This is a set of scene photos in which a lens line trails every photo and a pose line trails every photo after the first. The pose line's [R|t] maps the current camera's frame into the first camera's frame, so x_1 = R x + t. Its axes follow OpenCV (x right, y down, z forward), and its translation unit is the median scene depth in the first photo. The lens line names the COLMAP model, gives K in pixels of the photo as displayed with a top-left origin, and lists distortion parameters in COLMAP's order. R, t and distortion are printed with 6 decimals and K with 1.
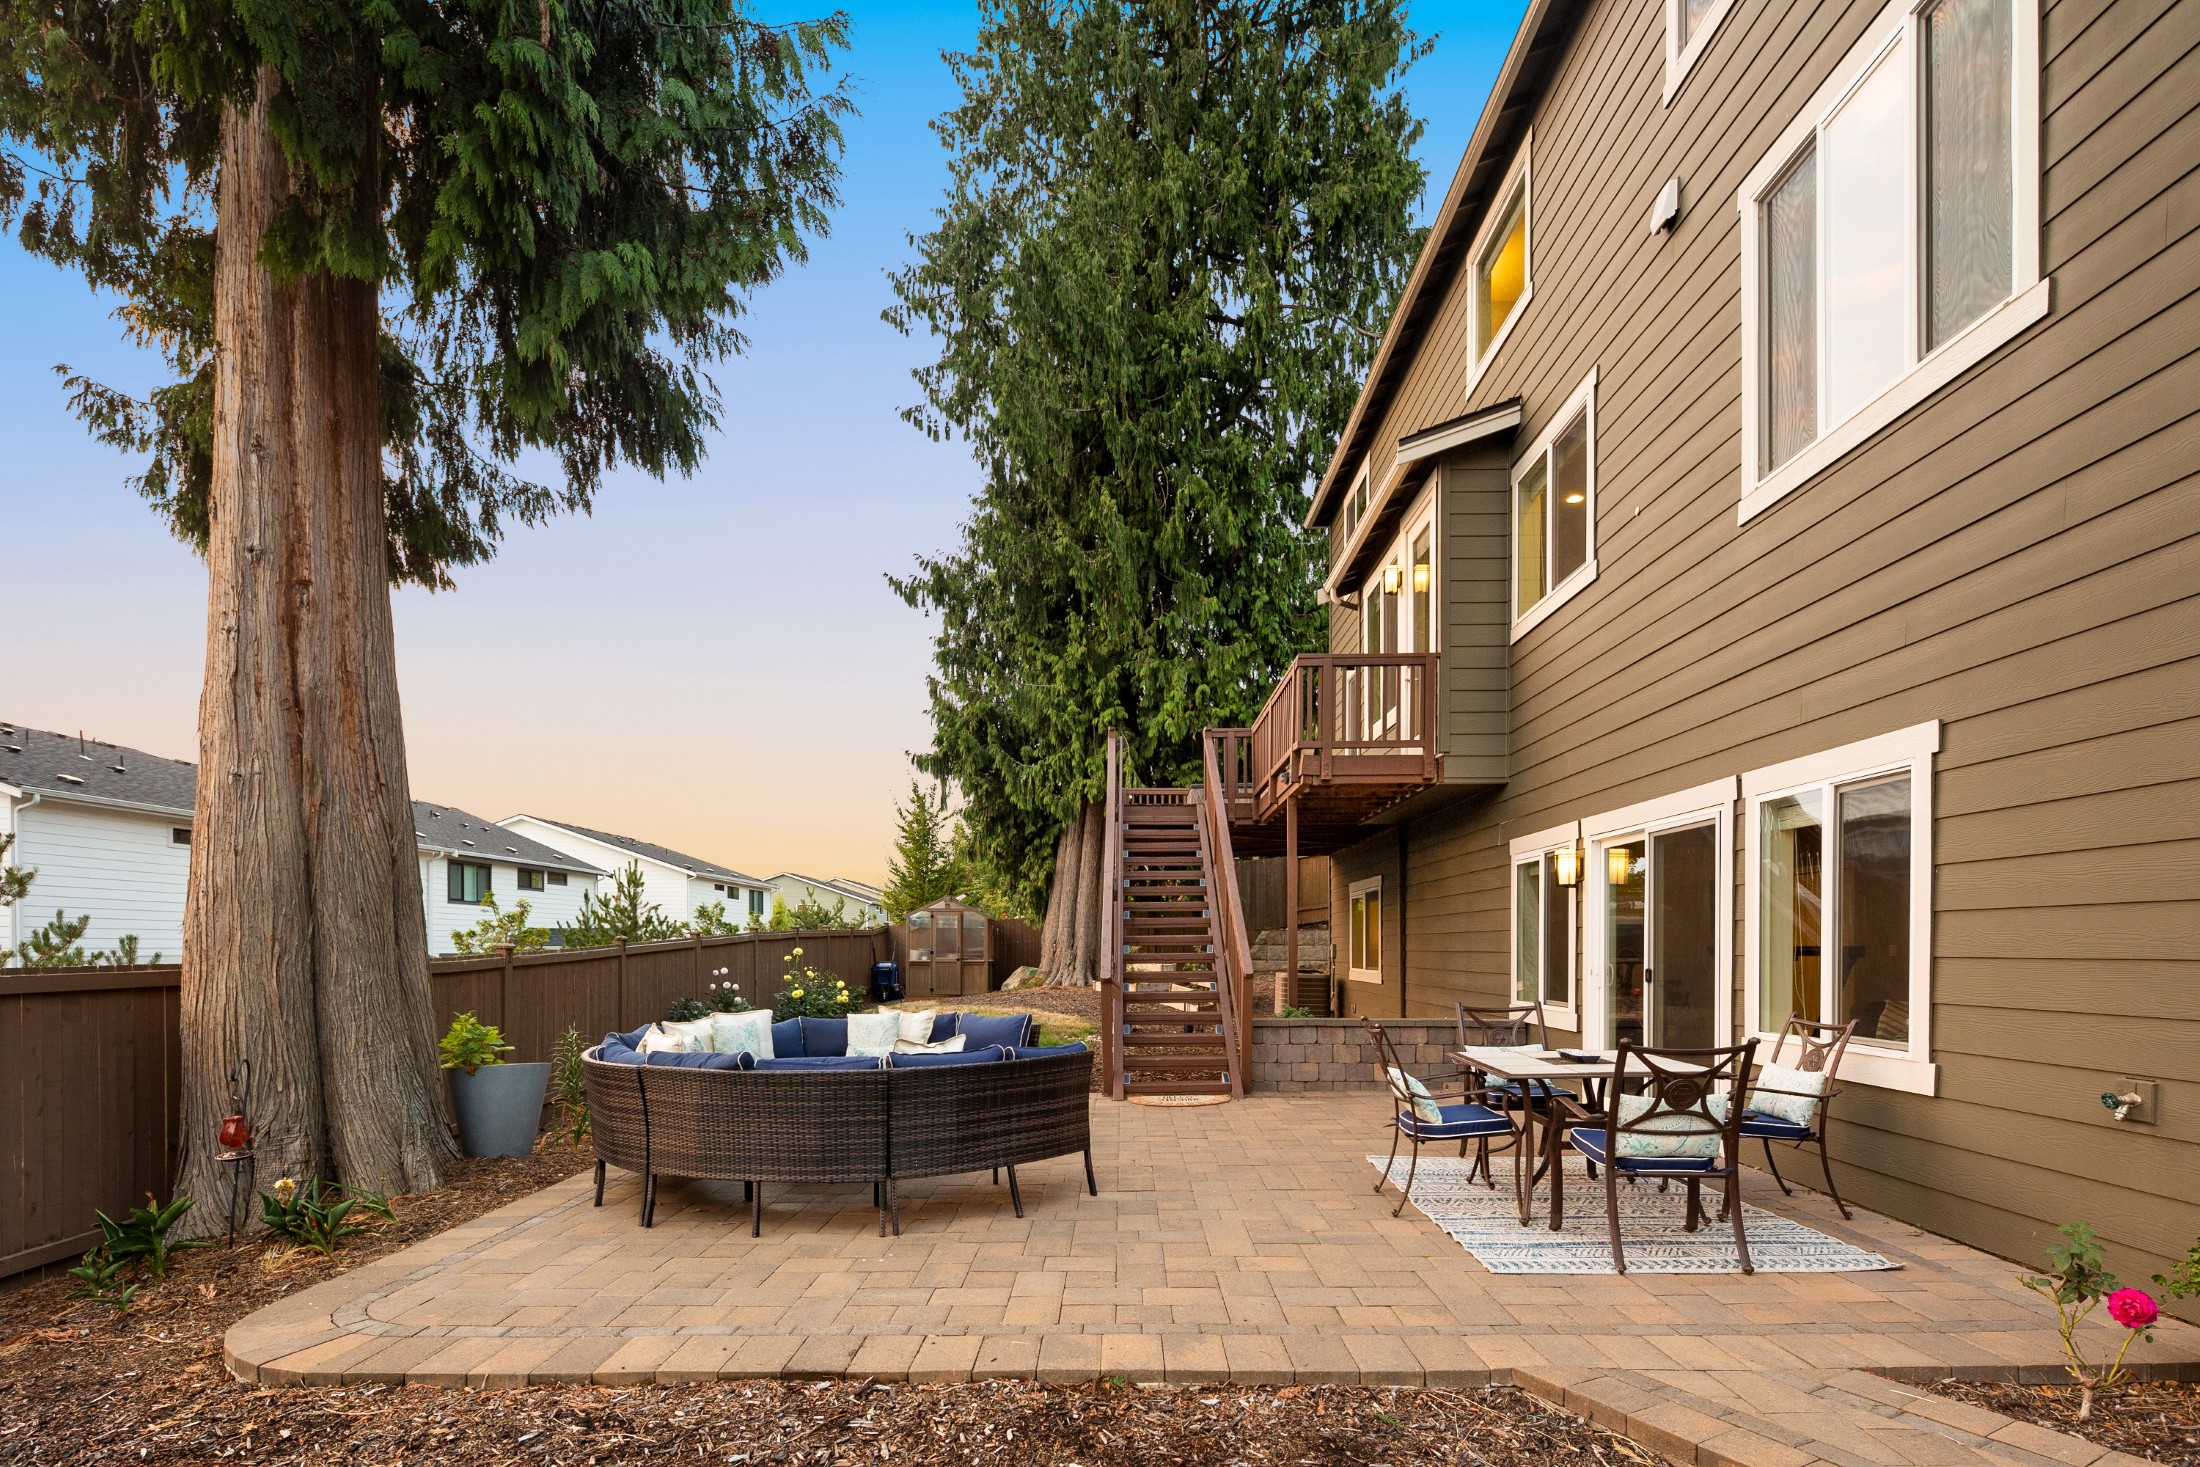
lens RADIAL K [[1082.3, 0, 1099.5], [0, 1082.3, 969.8], [0, 0, 1]] dist [-0.002123, -0.001371]
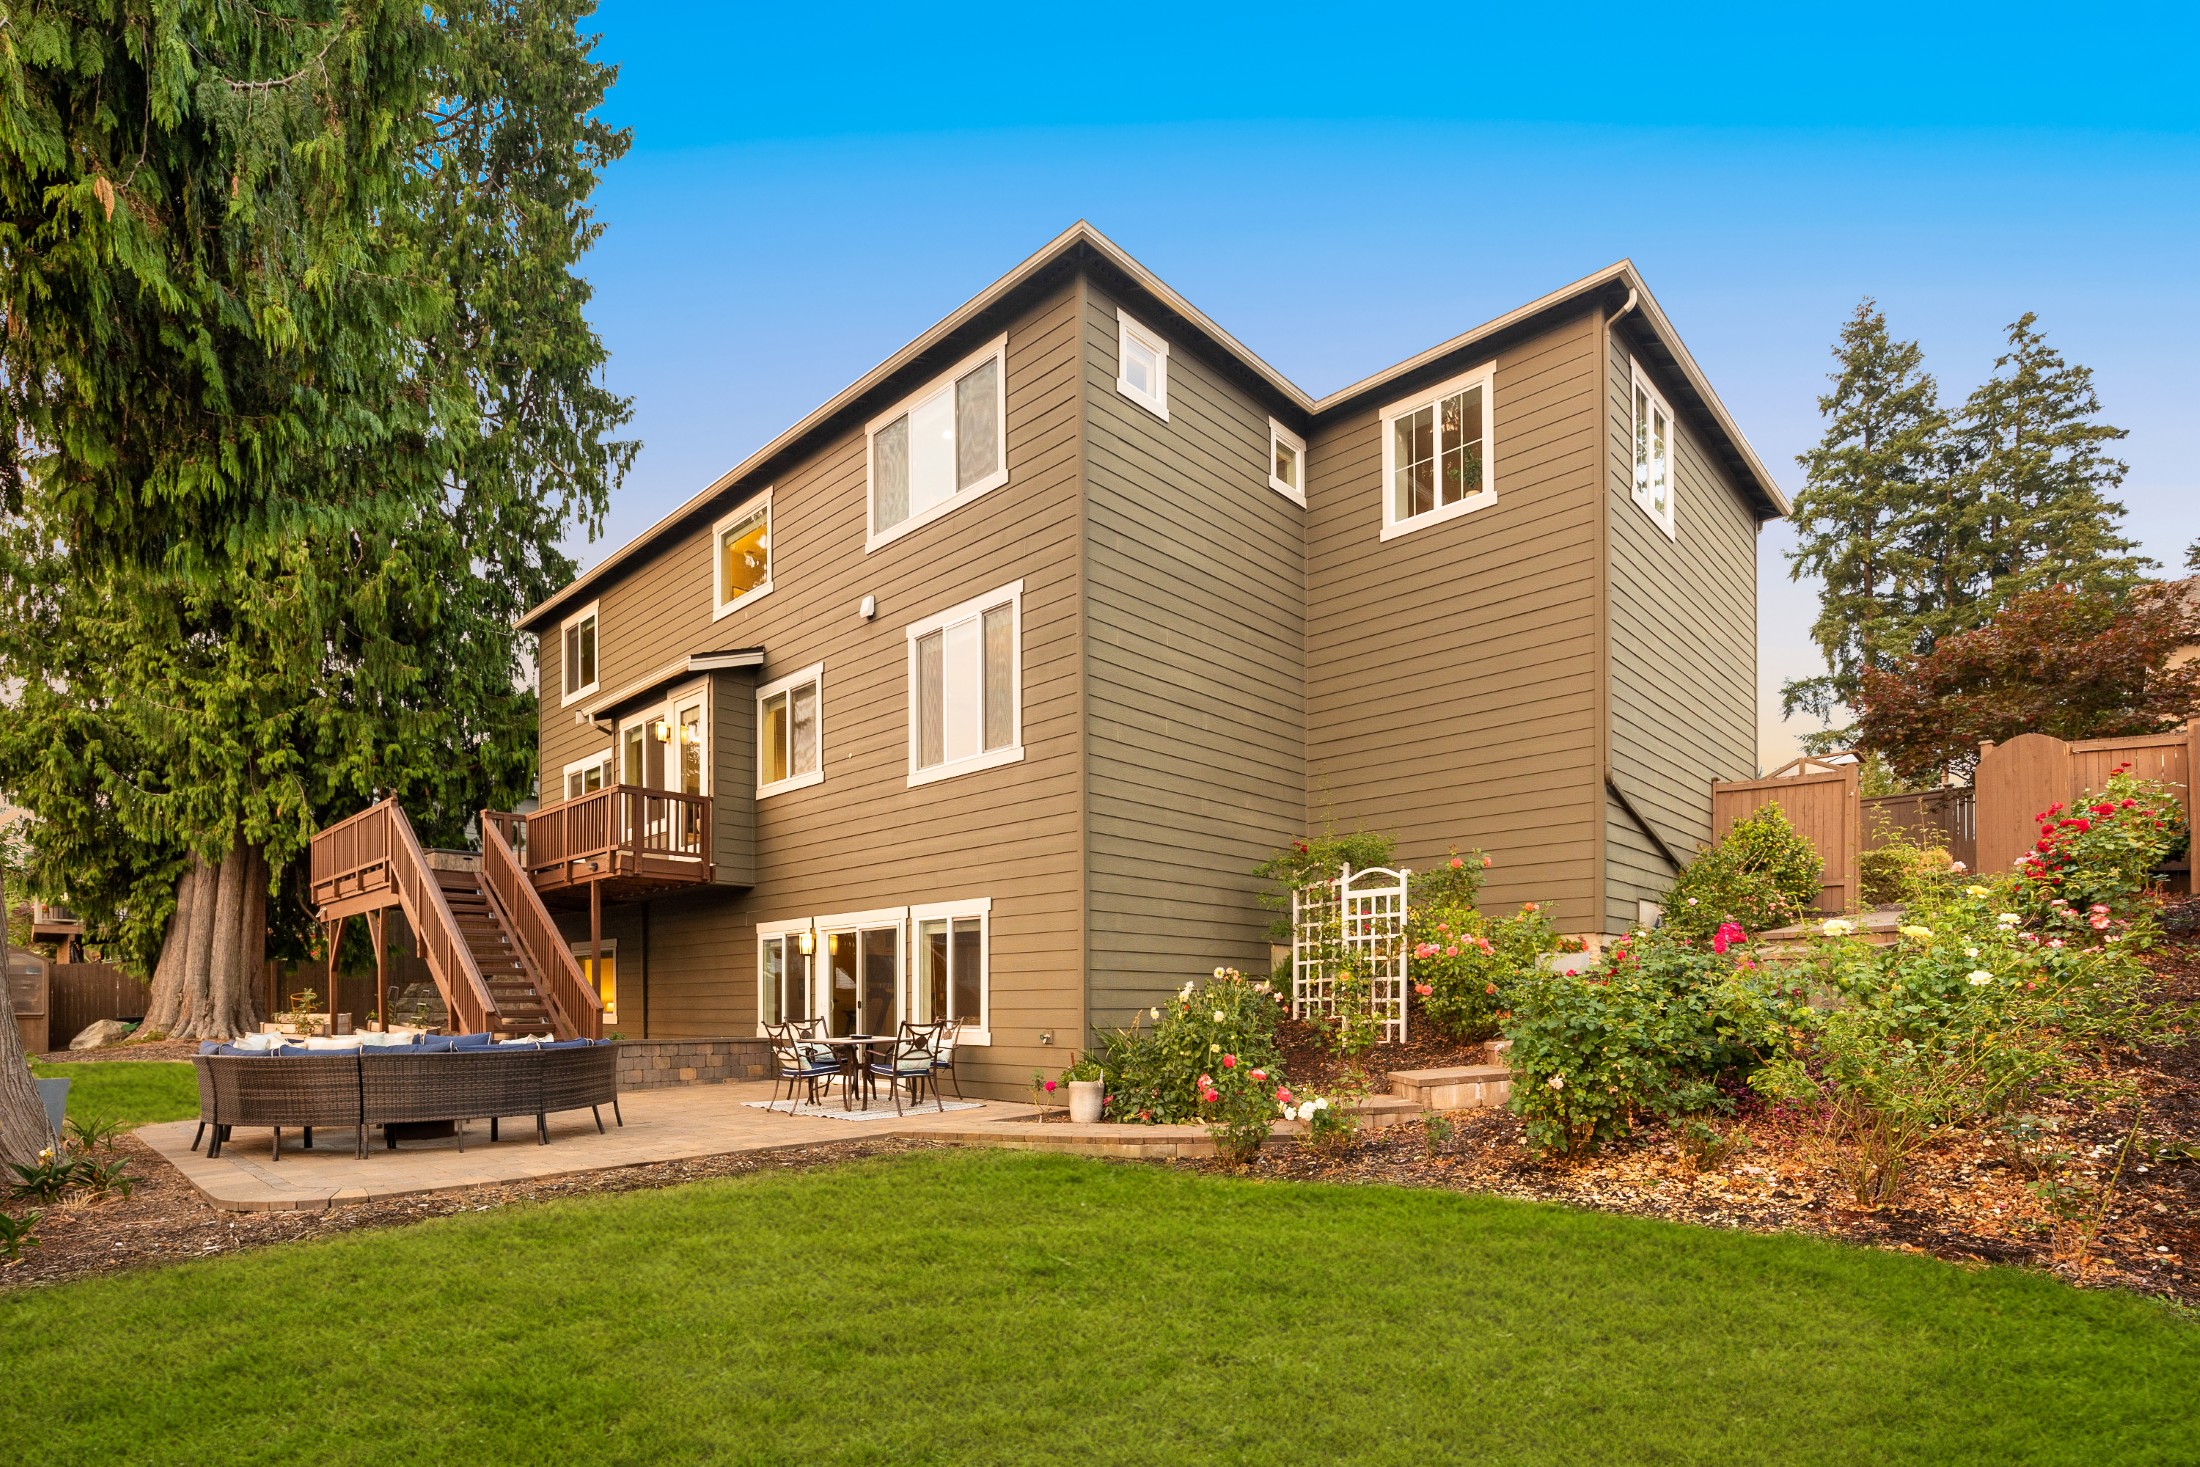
lens RADIAL K [[1044.7, 0, 1089.5], [0, 1044.7, 758.0], [0, 0, 1]] dist [0.024053, -0.016512]
pose [[0.676841, 0.174500, 0.715148, -0.427991], [0.013092, 0.968490, -0.248707, 0.033586], [-0.736013, 0.177698, 0.653229, -0.408864]]
